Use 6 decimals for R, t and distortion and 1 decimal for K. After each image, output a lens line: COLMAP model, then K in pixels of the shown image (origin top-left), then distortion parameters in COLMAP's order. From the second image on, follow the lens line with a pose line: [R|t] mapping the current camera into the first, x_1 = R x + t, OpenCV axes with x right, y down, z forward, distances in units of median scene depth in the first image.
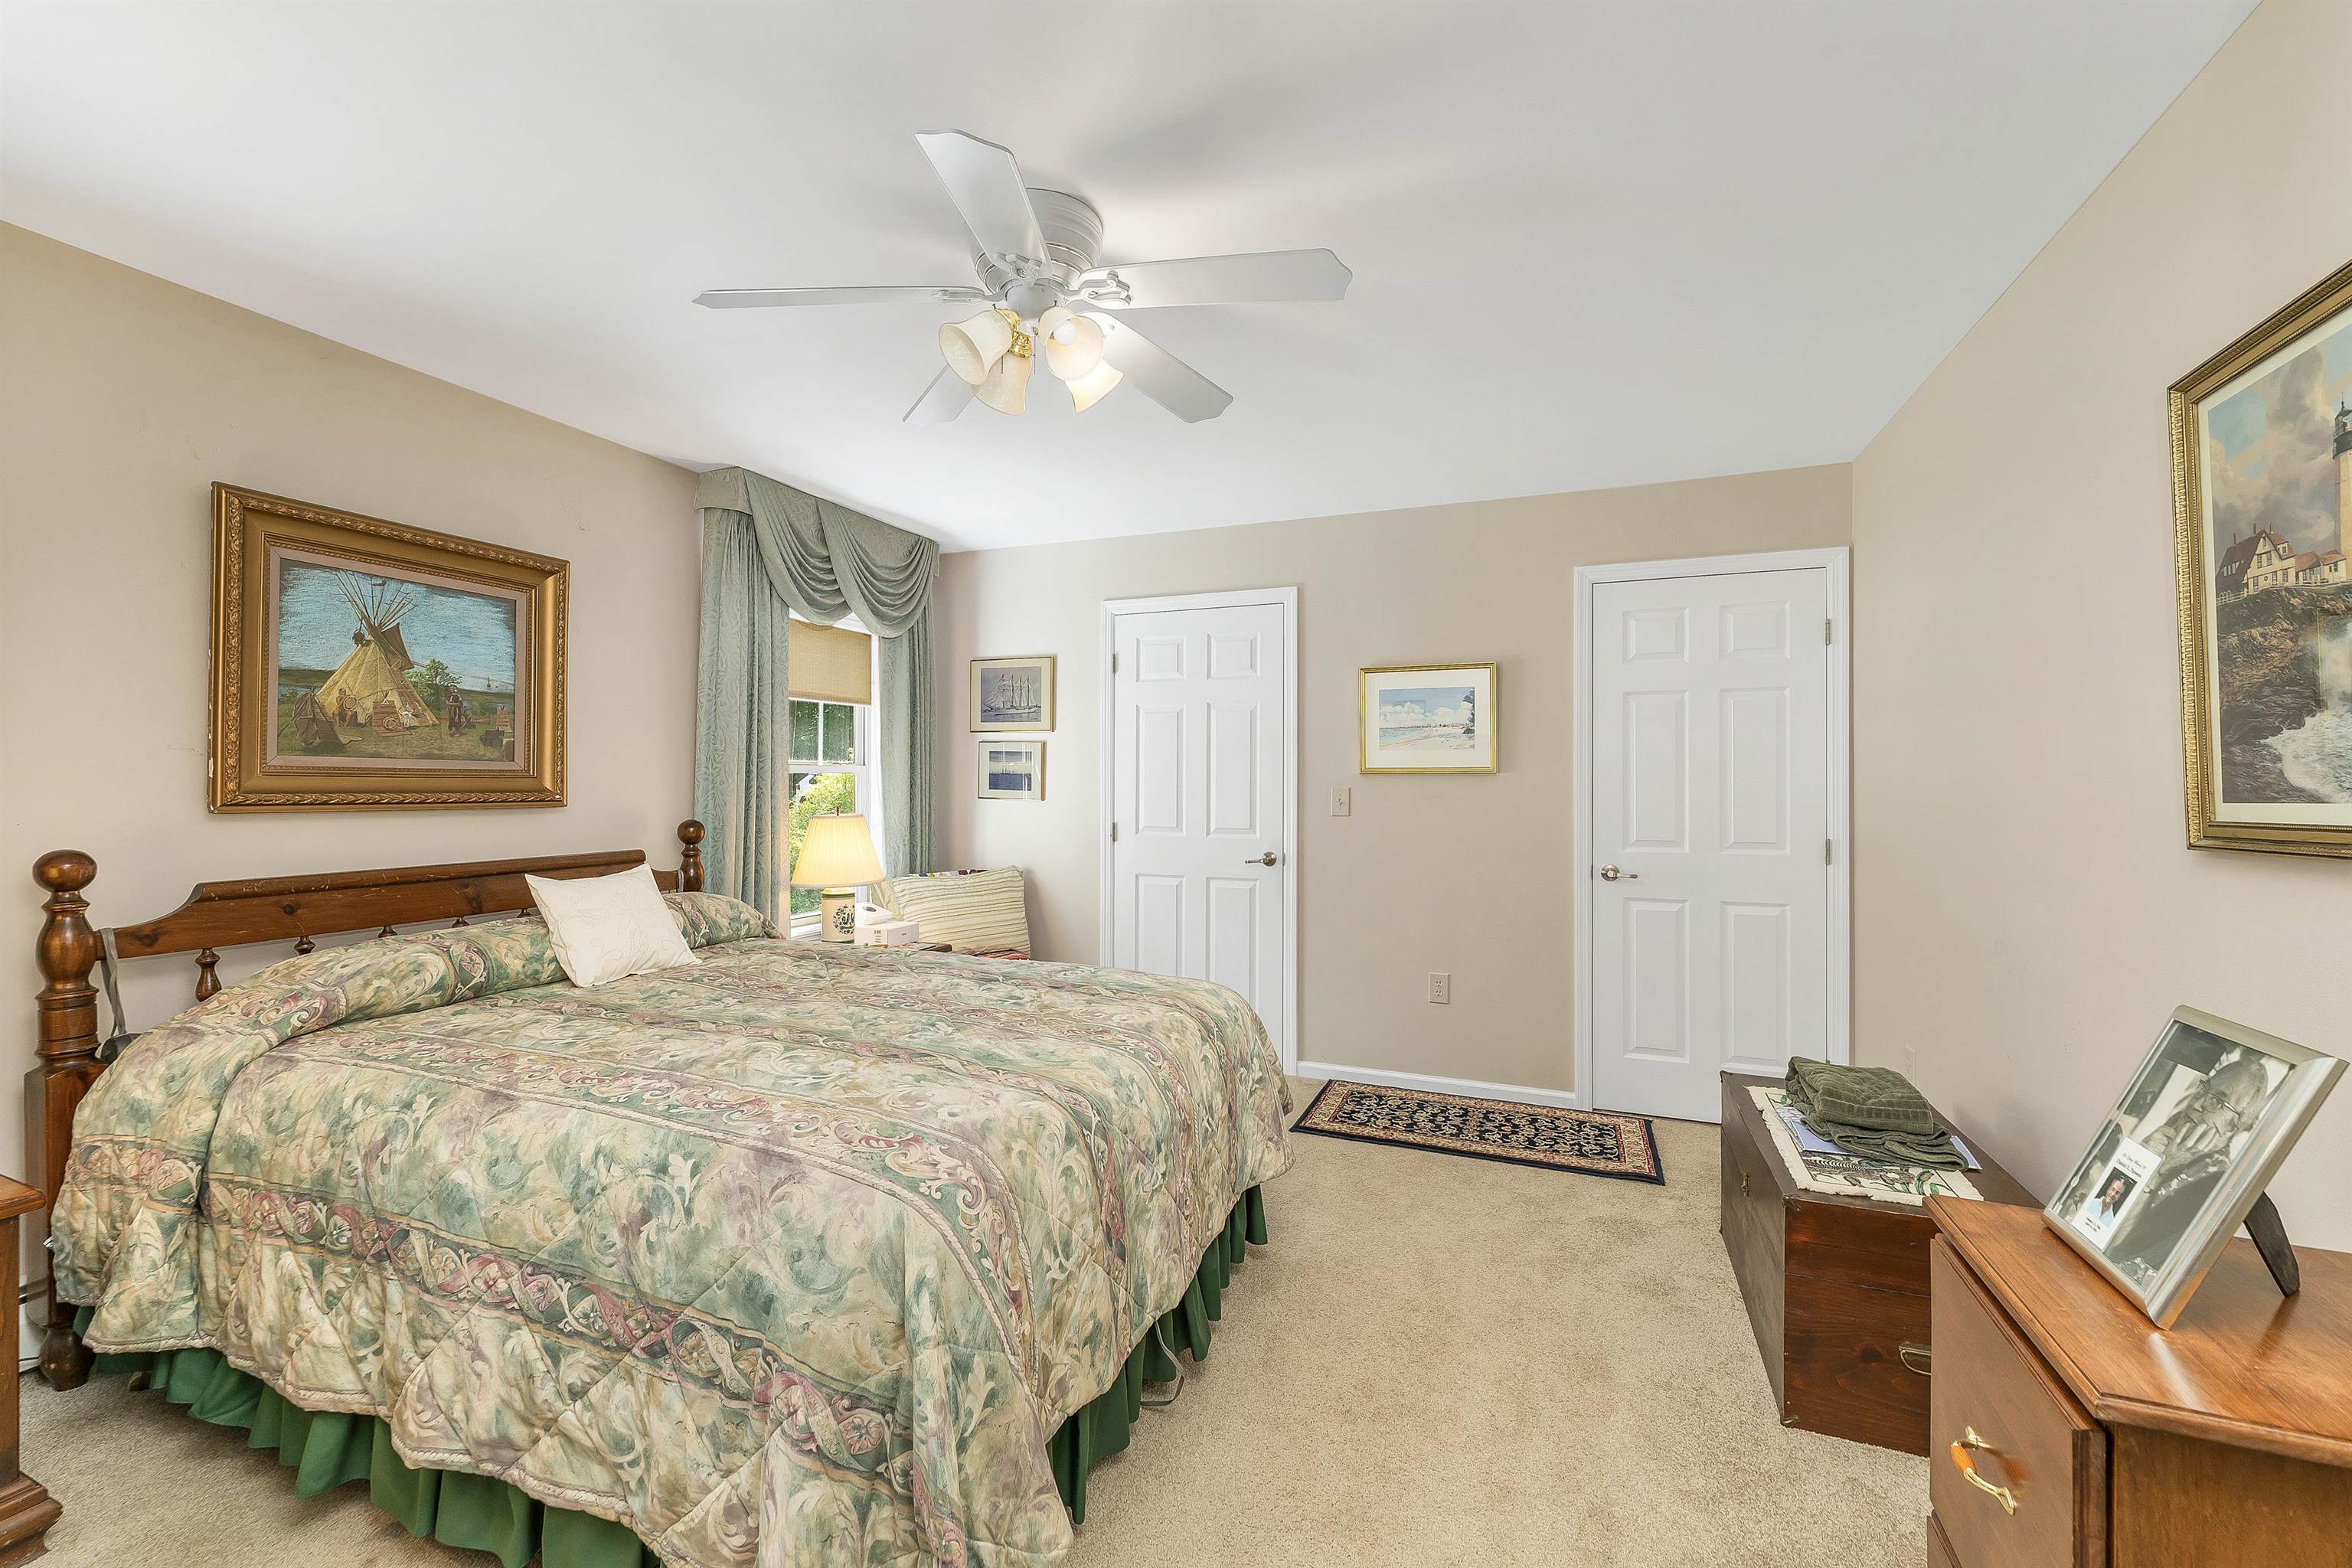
lens RADIAL K [[980.8, 0, 1165.3], [0, 980.8, 786.1], [0, 0, 1]] dist [0.001137, -0.000264]
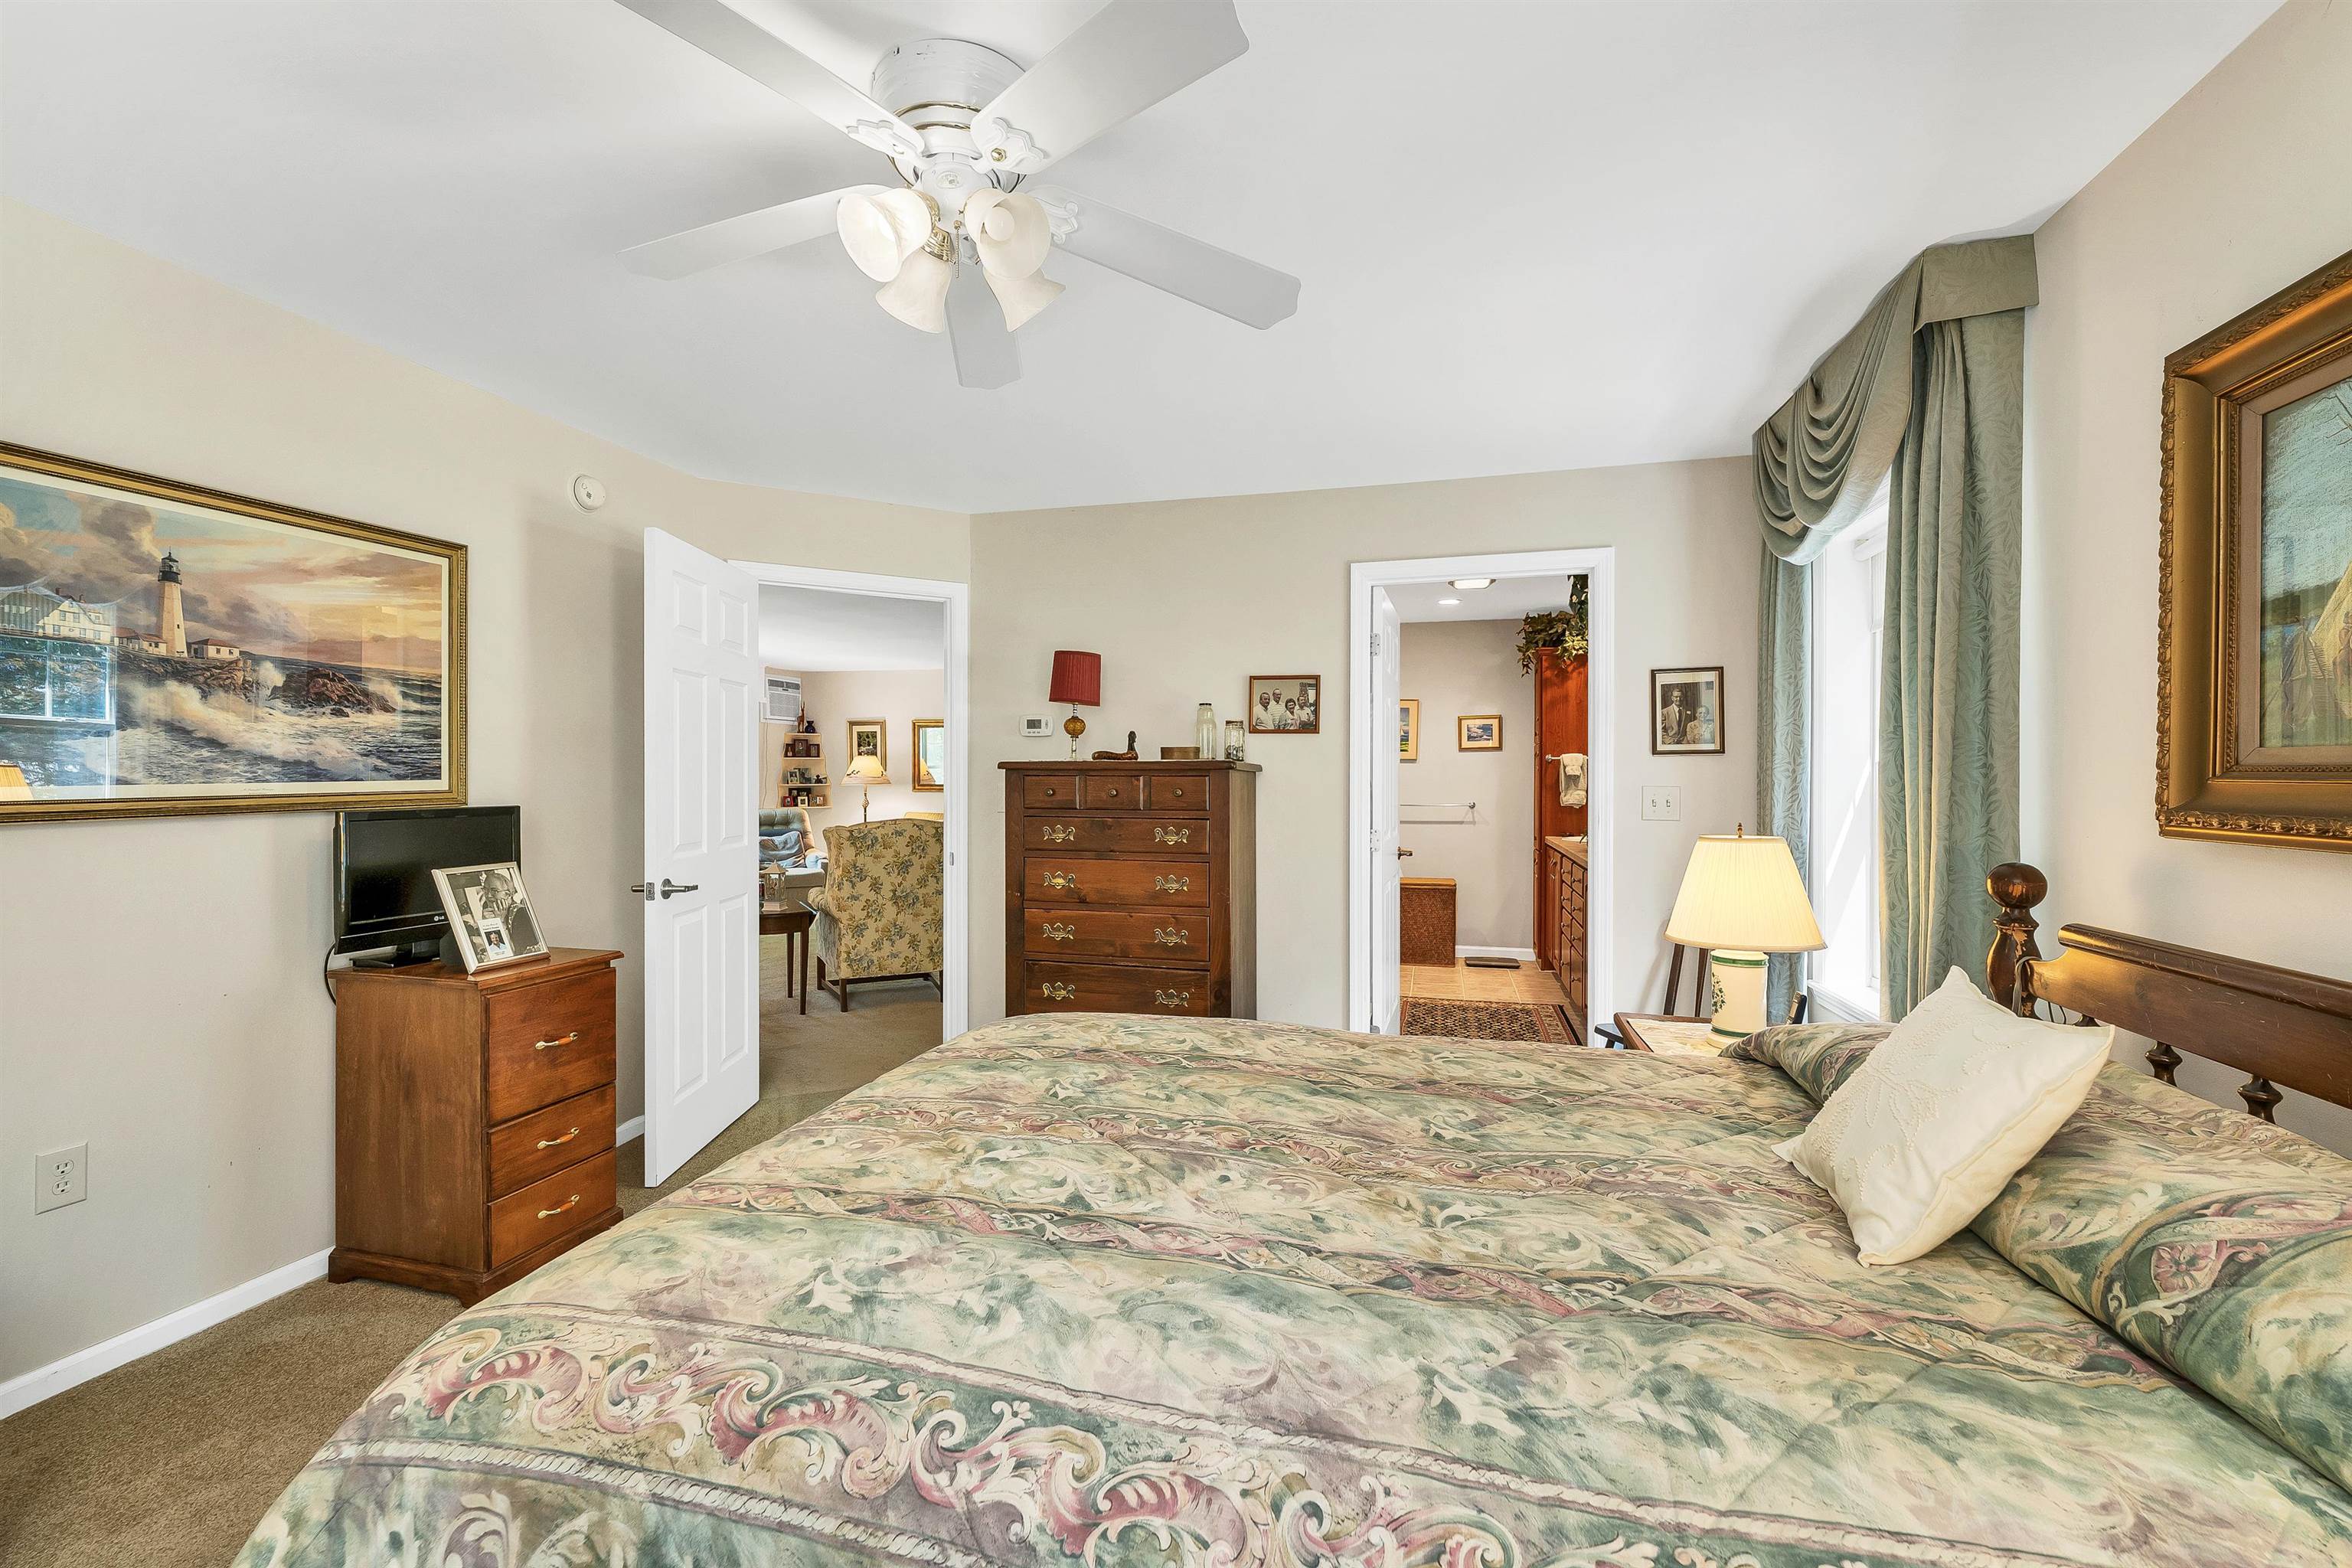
lens RADIAL K [[980.8, 0, 1165.3], [0, 980.8, 786.1], [0, 0, 1]] dist [0.001137, -0.000264]
pose [[-0.992993, -0.008722, -0.117847, -0.155805], [-0.010110, 0.999886, 0.011187, -0.007224], [0.117736, 0.012300, -0.992969, 1.343267]]
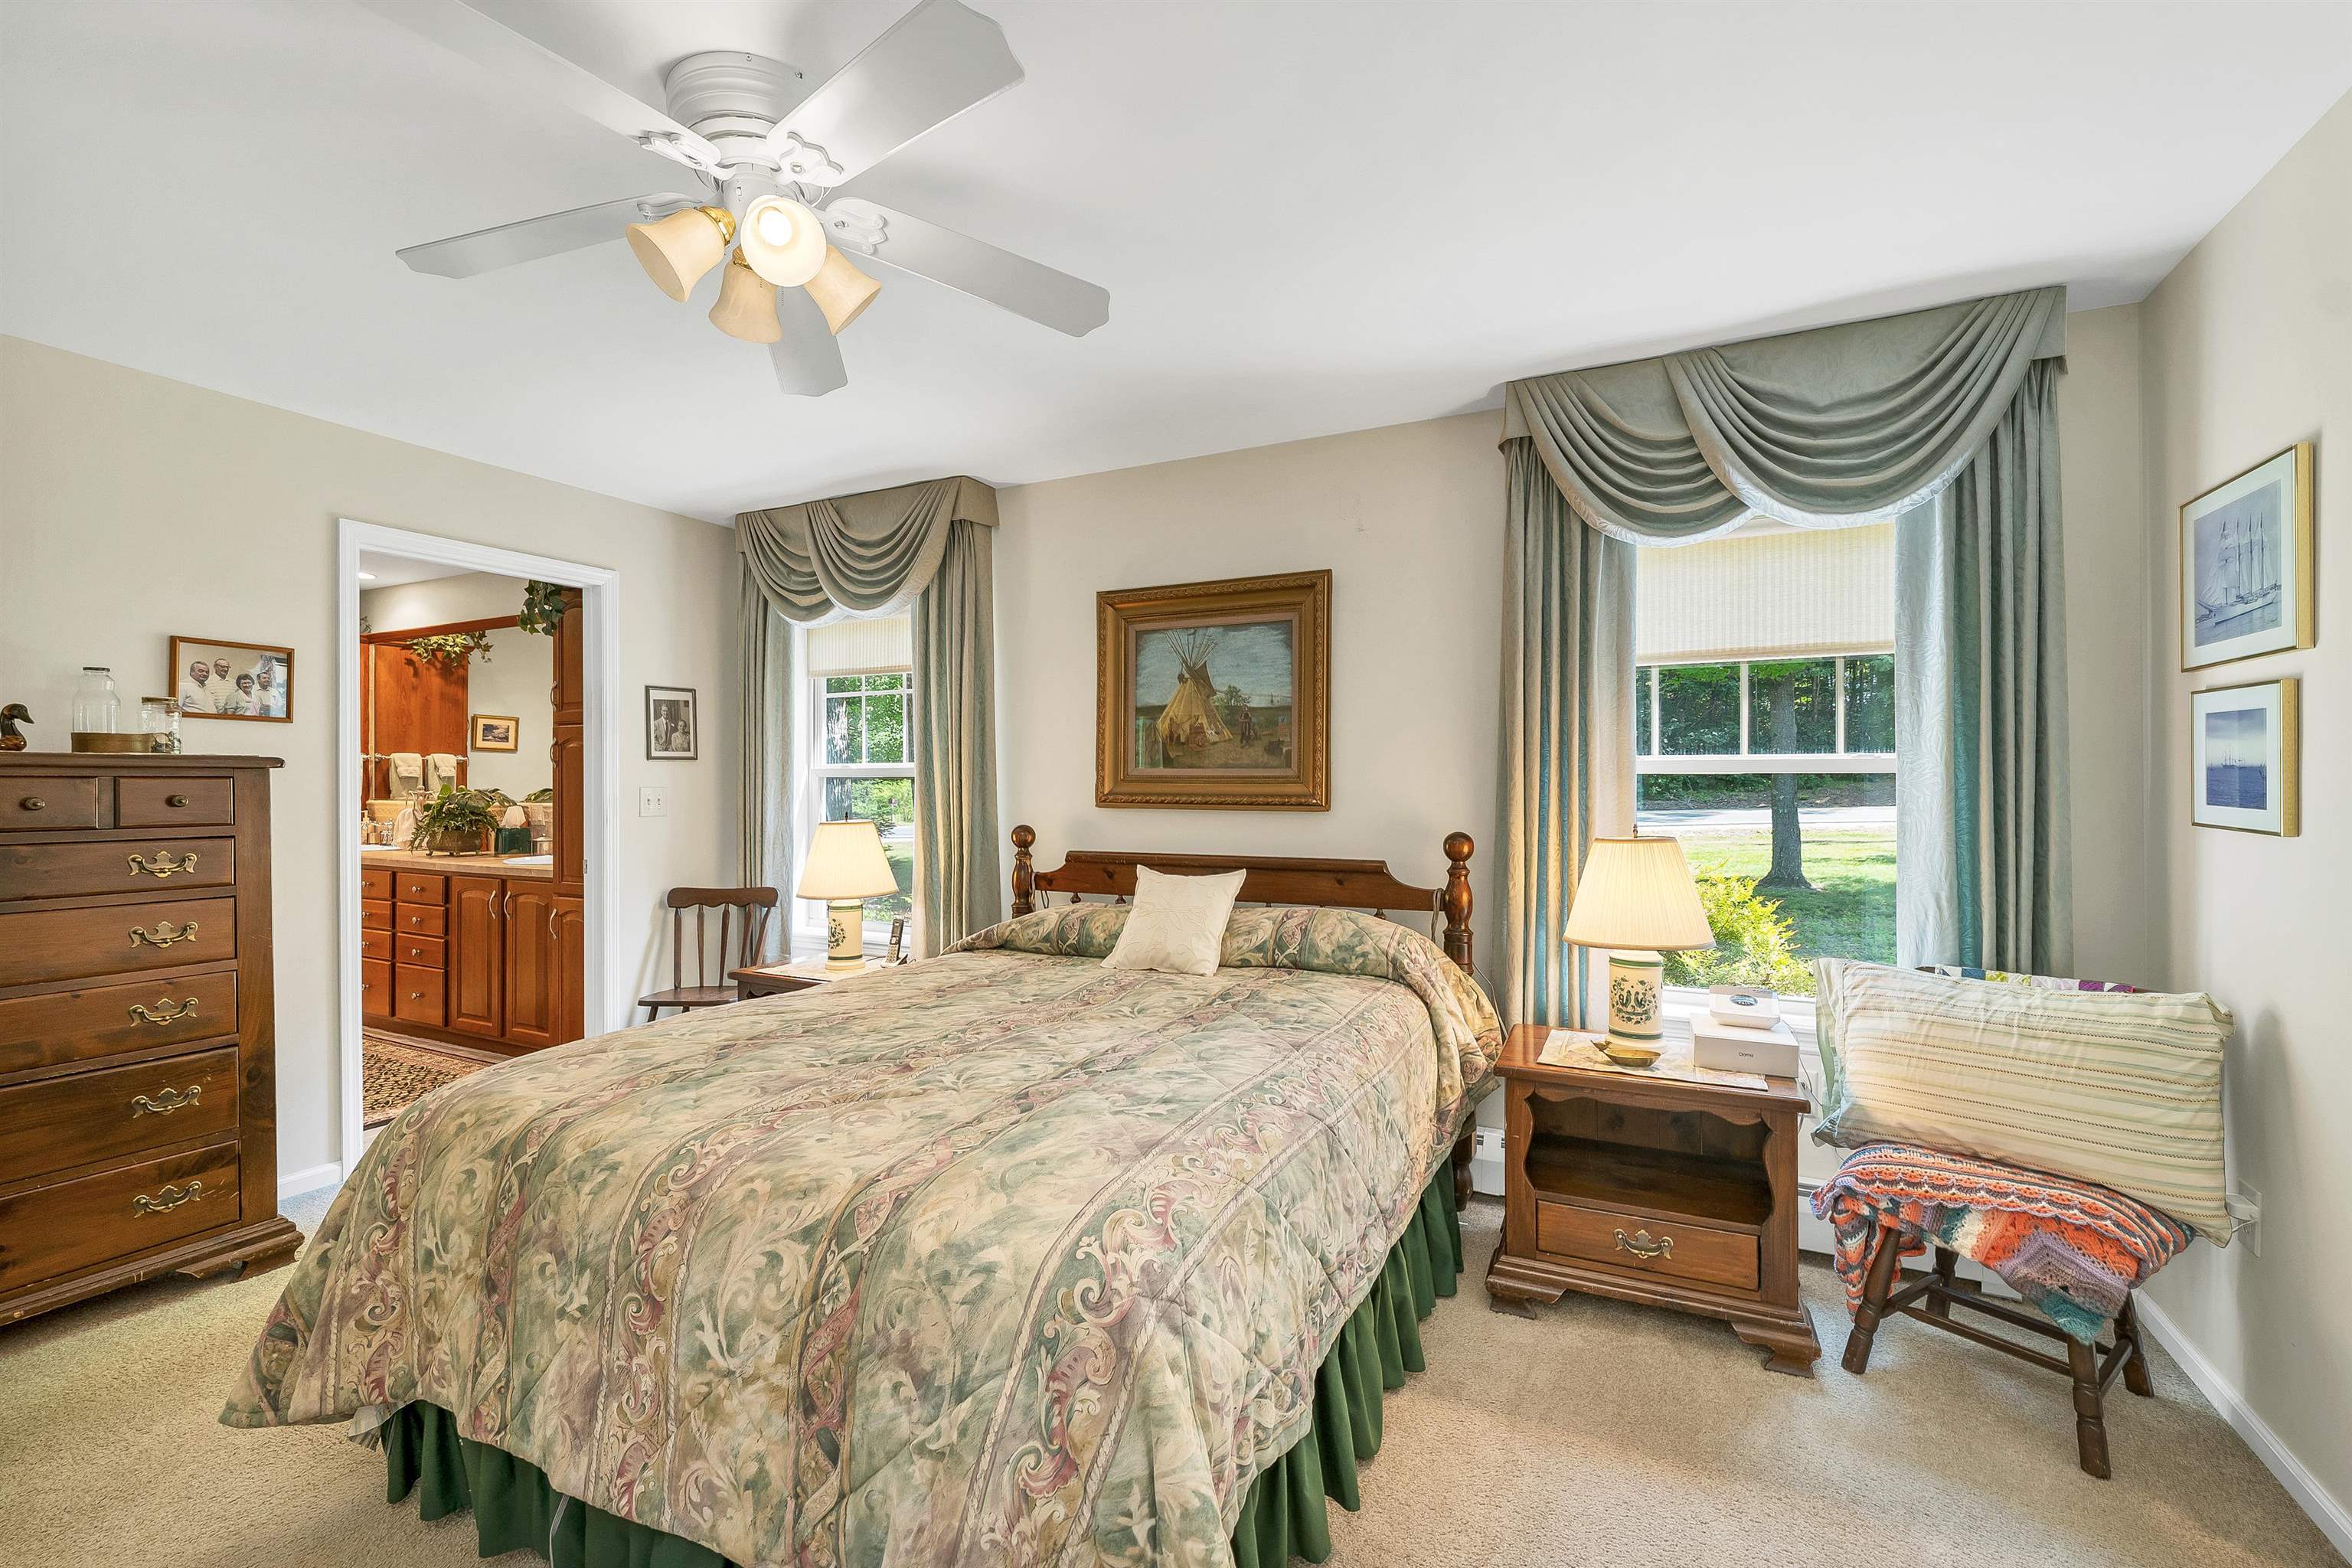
lens RADIAL K [[1026.6, 0, 1117.6], [0, 1026.6, 786.6], [0, 0, 1]] dist [0.001221, -0.000263]
pose [[-0.110044, -0.002871, -0.993923, 0.529742], [-0.006124, 0.999979, -0.002211, -0.000815], [0.993908, 0.005844, -0.110059, 1.010443]]
